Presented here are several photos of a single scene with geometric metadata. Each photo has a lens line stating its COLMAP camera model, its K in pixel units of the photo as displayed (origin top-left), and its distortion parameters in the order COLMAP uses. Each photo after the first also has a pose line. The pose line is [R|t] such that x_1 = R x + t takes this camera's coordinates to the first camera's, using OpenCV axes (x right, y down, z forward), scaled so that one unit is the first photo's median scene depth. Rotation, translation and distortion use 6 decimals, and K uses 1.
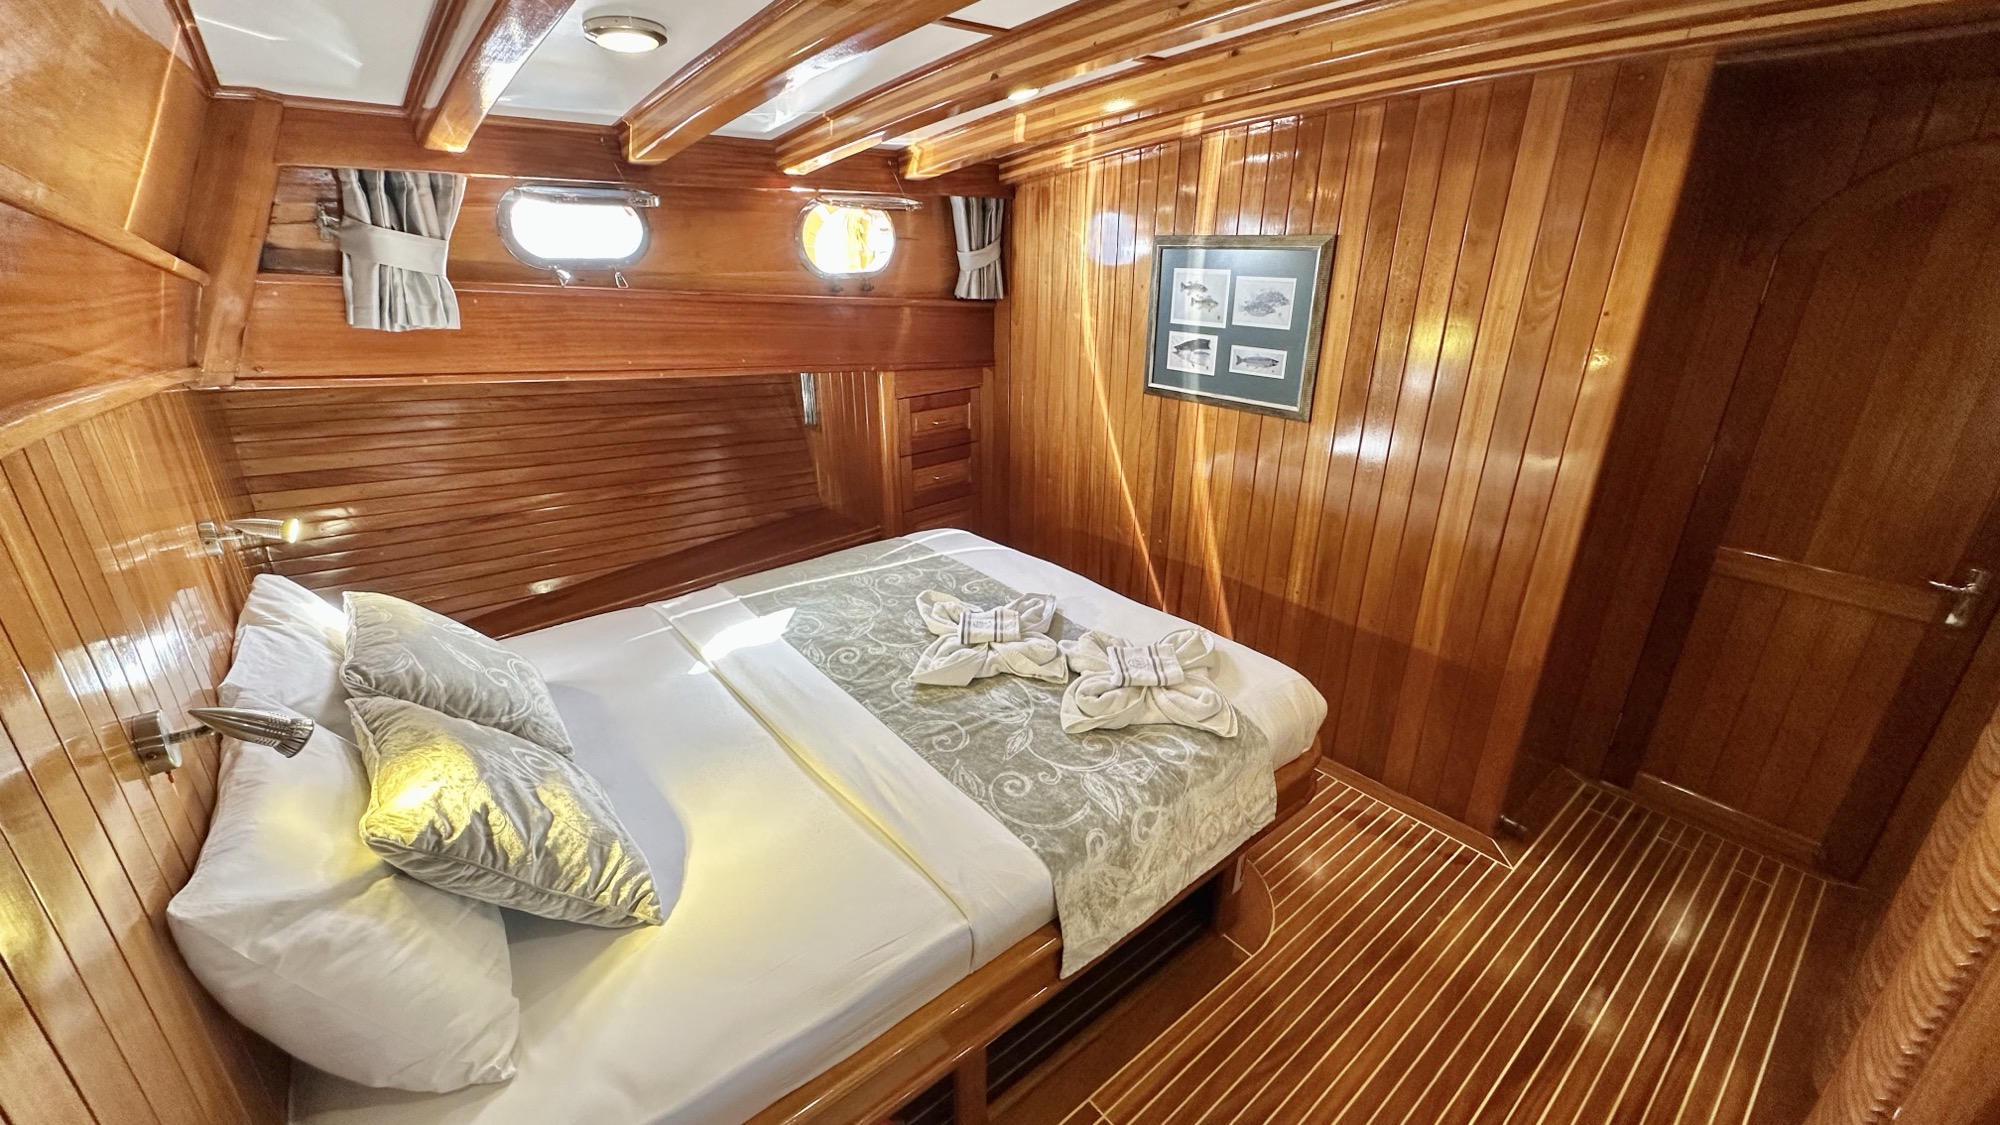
lens RADIAL K [[805.8, 0, 1000.0], [0, 805.8, 562.5], [0, 0, 1]] dist [-0.002759, -0.000157]
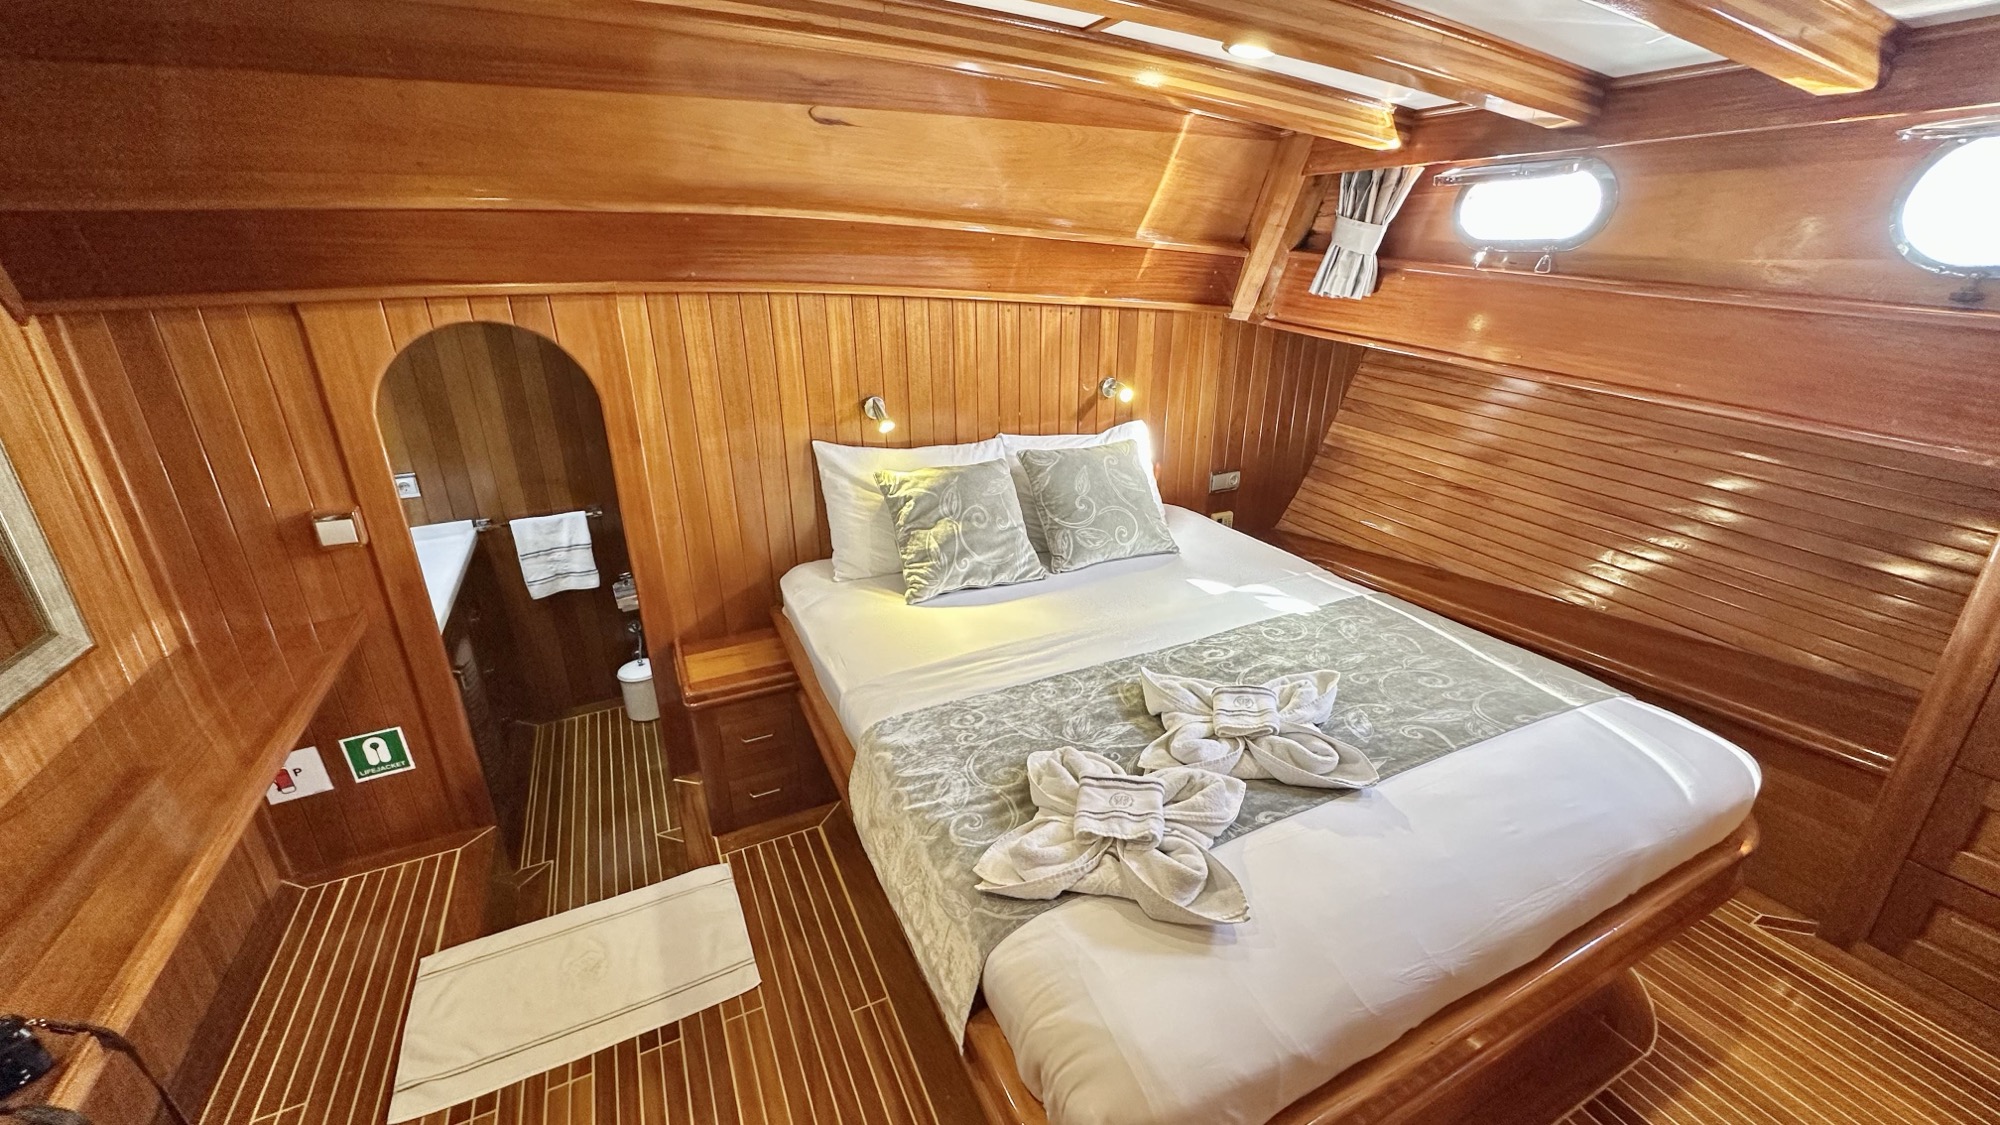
lens RADIAL K [[805.8, 0, 1000.0], [0, 805.8, 562.5], [0, 0, 1]] dist [-0.002759, -0.000157]
pose [[-0.246763, 0.349984, -0.903670, 0.629140], [-0.346077, 0.839189, 0.419514, -0.257902], [0.905173, 0.416260, -0.085959, 0.722758]]
